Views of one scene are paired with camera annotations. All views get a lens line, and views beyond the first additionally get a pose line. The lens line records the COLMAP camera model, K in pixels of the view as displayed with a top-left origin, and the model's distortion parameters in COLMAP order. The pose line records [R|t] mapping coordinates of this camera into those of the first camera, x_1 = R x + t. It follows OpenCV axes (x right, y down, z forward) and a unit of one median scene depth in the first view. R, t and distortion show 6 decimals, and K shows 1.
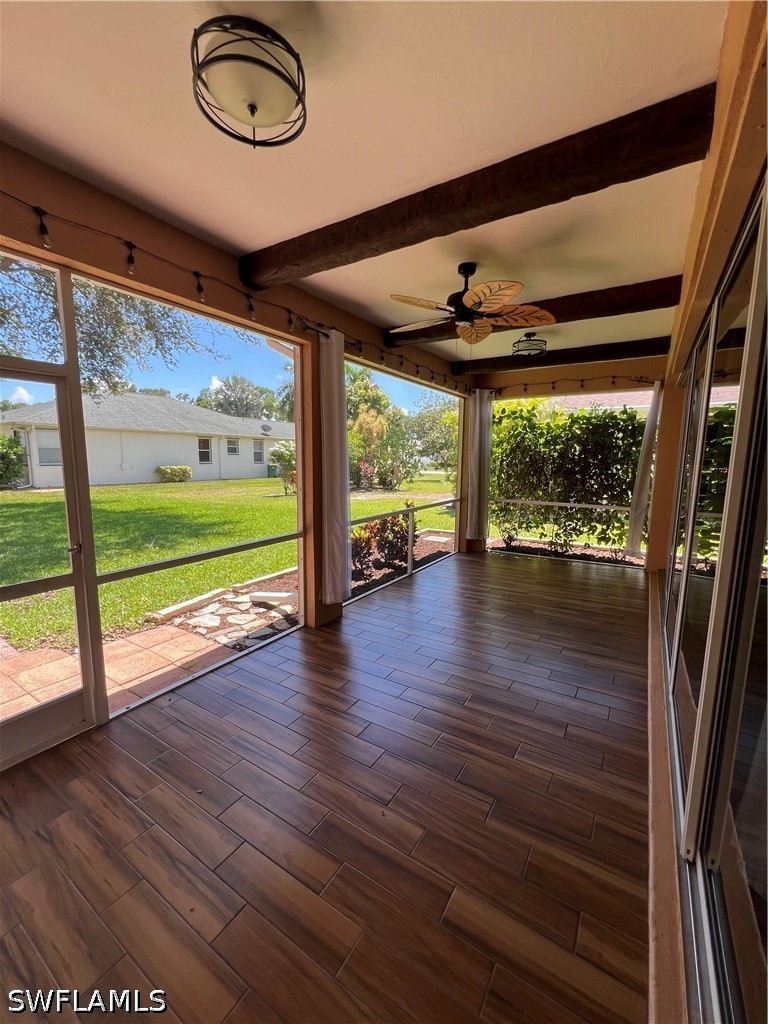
lens RADIAL K [[414.7, 0, 379.6], [0, 414.7, 516.1], [0, 0, 1]] dist [-0.000949, -0.000064]
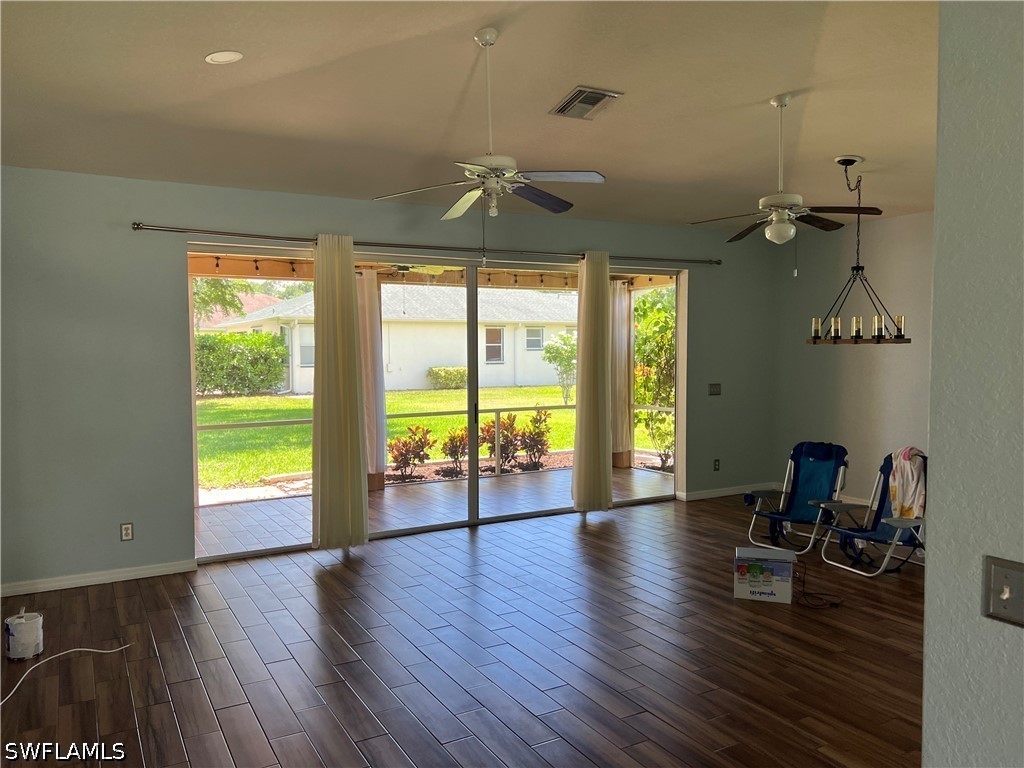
lens RADIAL K [[776.7, 0, 510.6], [0, 776.7, 384.5], [0, 0, 1]] dist [0.009295, 0.000648]
pose [[0.887654, 0.006939, -0.460458, 0.302385], [-0.051513, 0.995107, -0.084308, 0.025208], [0.457620, 0.098556, 0.883669, -0.204323]]
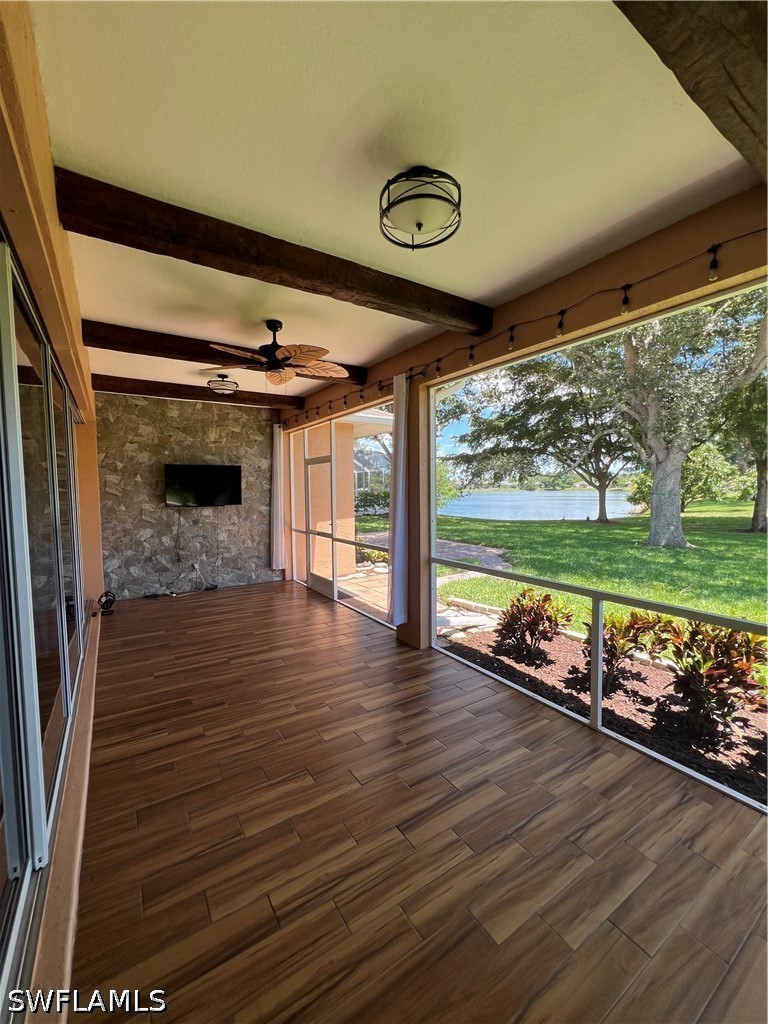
lens RADIAL K [[414.7, 0, 385.6], [0, 414.7, 516.9], [0, 0, 1]] dist [-0.000949, -0.000064]
pose [[-0.400799, 0.058811, -0.914276, 0.190388], [-0.126888, 0.984757, 0.118970, -0.040205], [0.907336, 0.163694, -0.387227, 0.297334]]
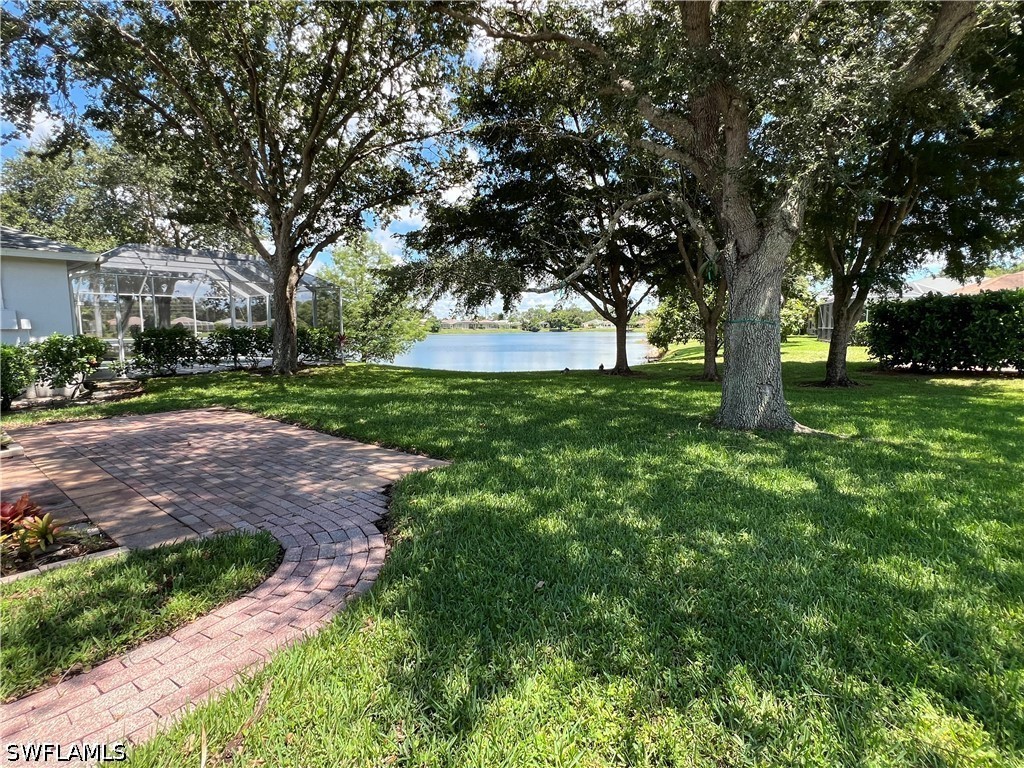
lens RADIAL K [[519.1, 0, 510.0], [0, 519.1, 380.8], [0, 0, 1]] dist [0.006050, 0.001085]
pose [[-0.124064, 0.093759, -0.987835, 0.111189], [-0.140037, 0.983908, 0.110974, -0.037349], [0.982343, 0.152101, -0.108938, 0.298941]]
